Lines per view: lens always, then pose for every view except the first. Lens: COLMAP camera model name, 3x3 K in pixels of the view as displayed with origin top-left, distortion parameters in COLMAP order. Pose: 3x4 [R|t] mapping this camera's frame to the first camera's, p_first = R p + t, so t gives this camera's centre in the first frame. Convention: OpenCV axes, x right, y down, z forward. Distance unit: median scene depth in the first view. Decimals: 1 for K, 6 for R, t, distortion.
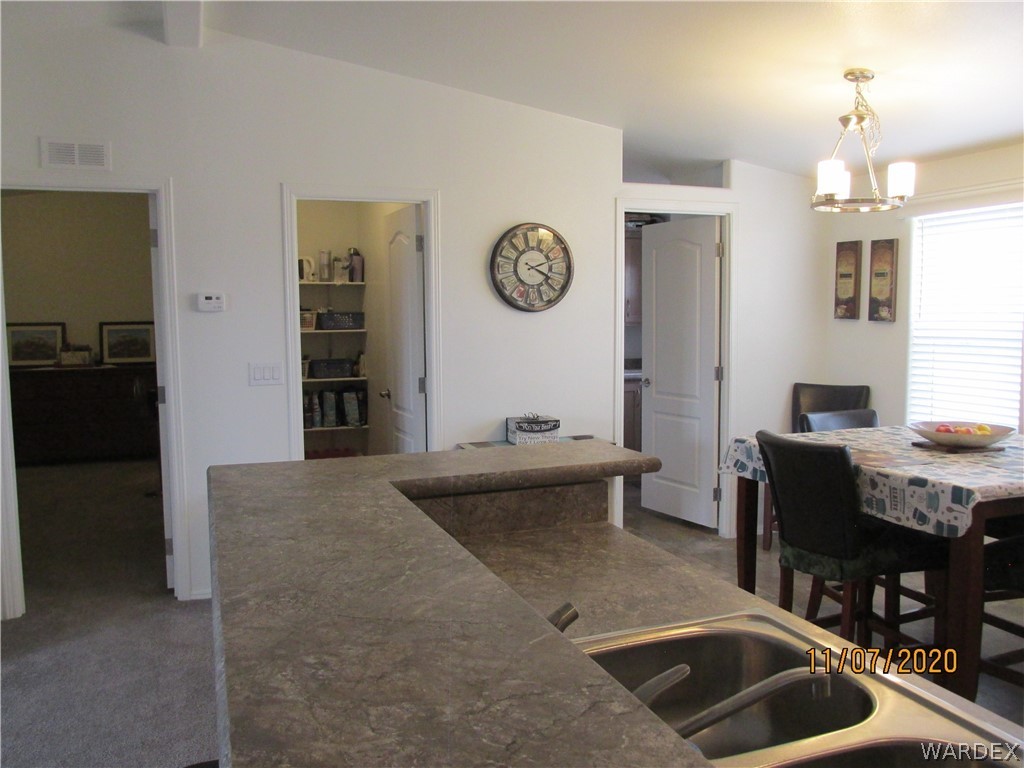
lens RADIAL K [[859.4, 0, 515.8], [0, 859.4, 385.5], [0, 0, 1]] dist [-0.025970, 0.005732]
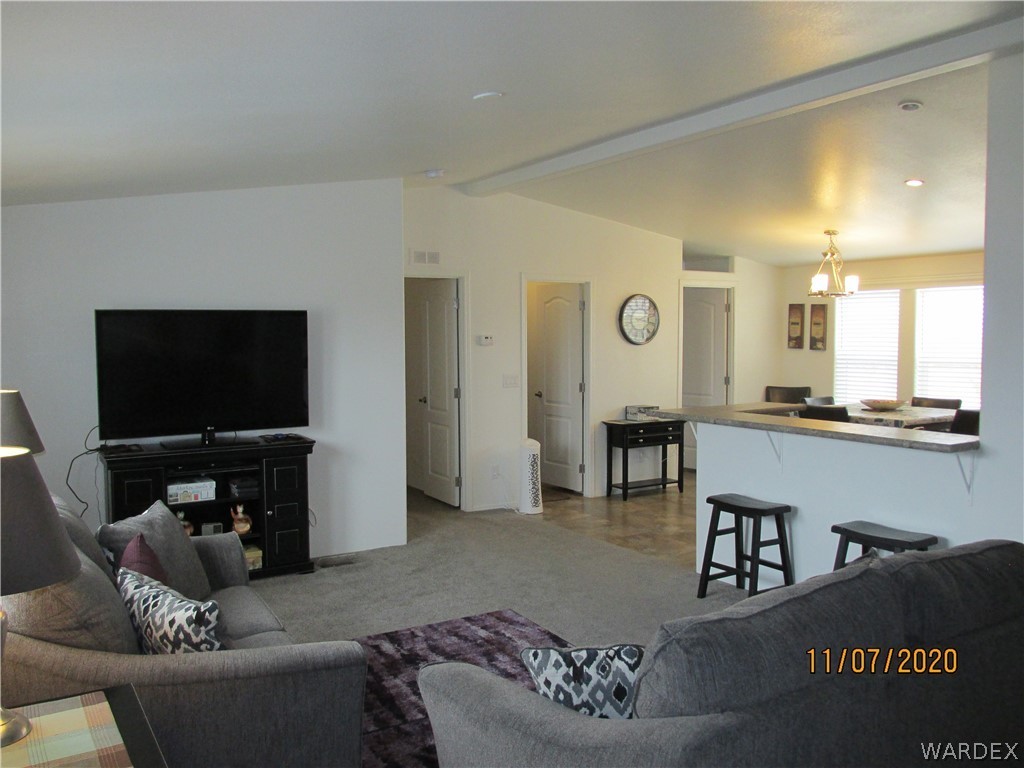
lens RADIAL K [[859.4, 0, 515.8], [0, 859.4, 385.5], [0, 0, 1]] dist [-0.025970, 0.005732]
pose [[0.981998, -0.007210, 0.188752, -0.525454], [0.011796, 0.999662, -0.023185, 0.031869], [-0.188521, 0.024994, 0.981751, -0.623752]]
